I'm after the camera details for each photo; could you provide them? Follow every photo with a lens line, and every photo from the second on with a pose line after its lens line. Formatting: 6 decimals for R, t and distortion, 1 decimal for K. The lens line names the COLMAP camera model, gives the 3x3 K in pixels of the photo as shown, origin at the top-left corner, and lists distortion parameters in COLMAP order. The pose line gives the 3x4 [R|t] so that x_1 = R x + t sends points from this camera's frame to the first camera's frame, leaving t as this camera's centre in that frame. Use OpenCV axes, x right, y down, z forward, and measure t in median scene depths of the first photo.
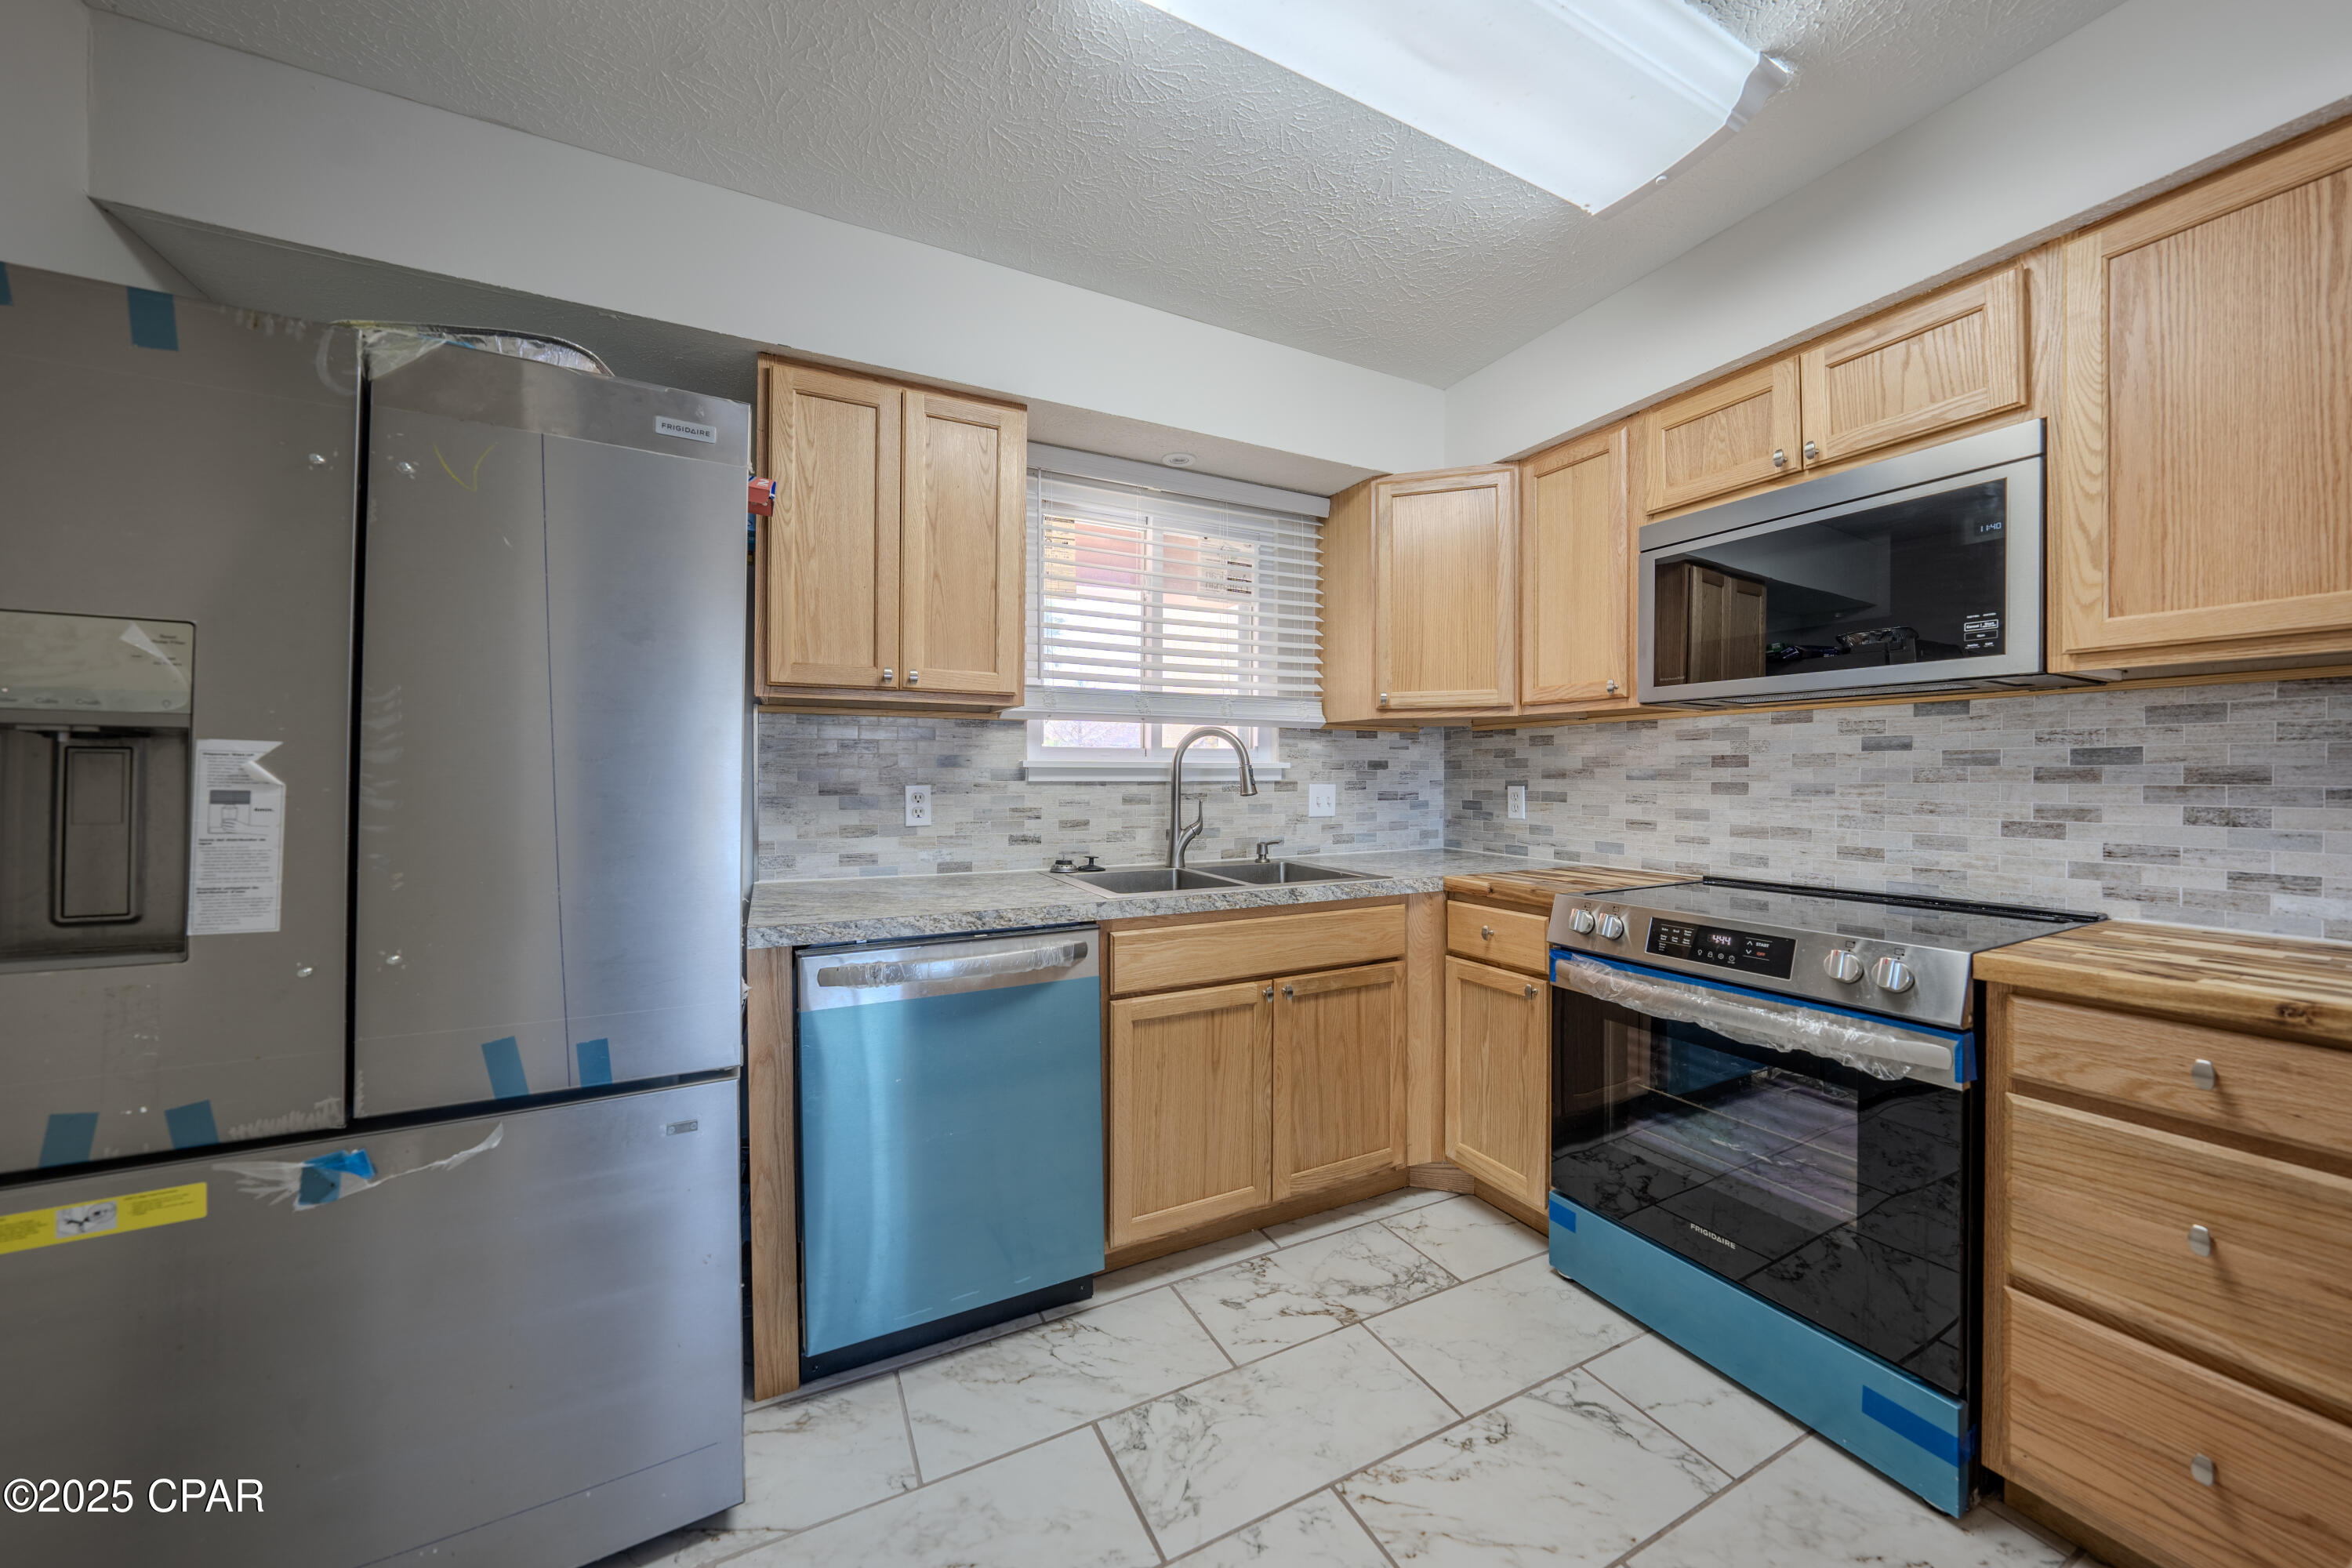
lens RADIAL K [[811.4, 0, 1175.6], [0, 811.4, 774.9], [0, 0, 1]] dist [-0.018387, 0.002923]
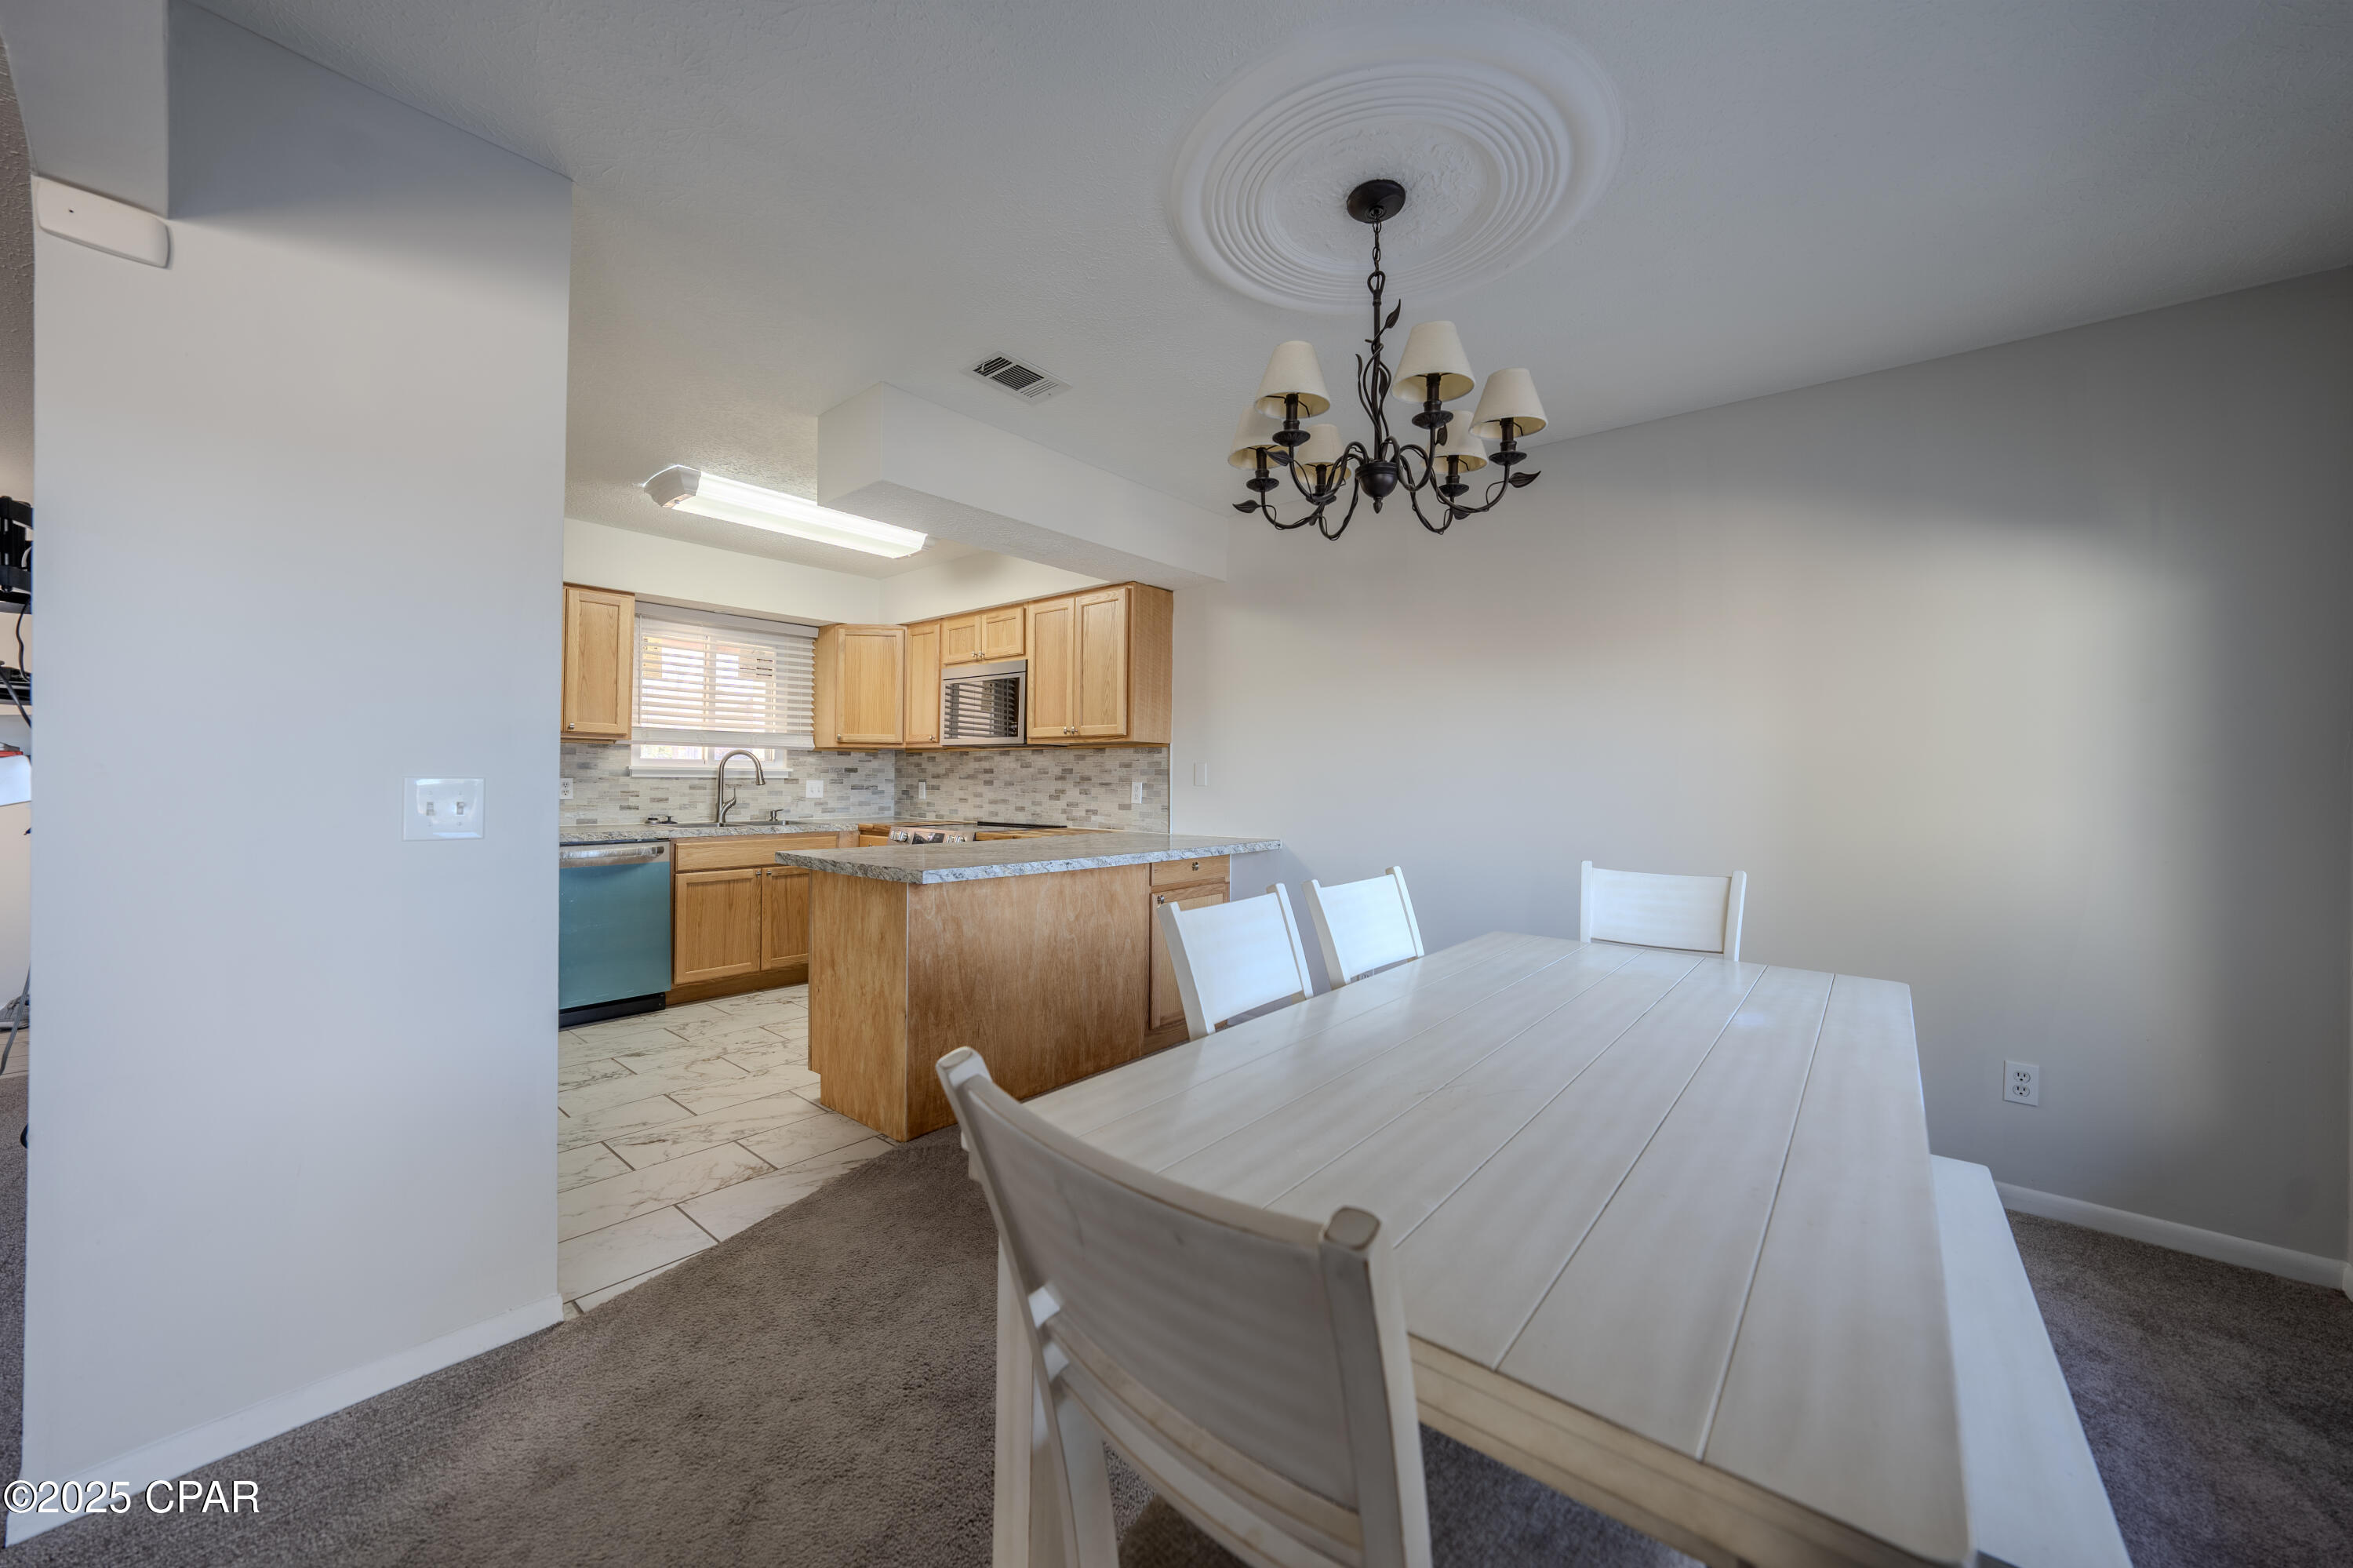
lens RADIAL K [[863.5, 0, 1177.0], [0, 863.5, 777.3], [0, 0, 1]] dist [-0.011792, -0.000055]
pose [[0.918535, 0.010465, 0.395201, 0.223202], [-0.010351, 0.999943, -0.002419, 0.001185], [-0.395204, -0.001868, 0.918591, -1.544542]]
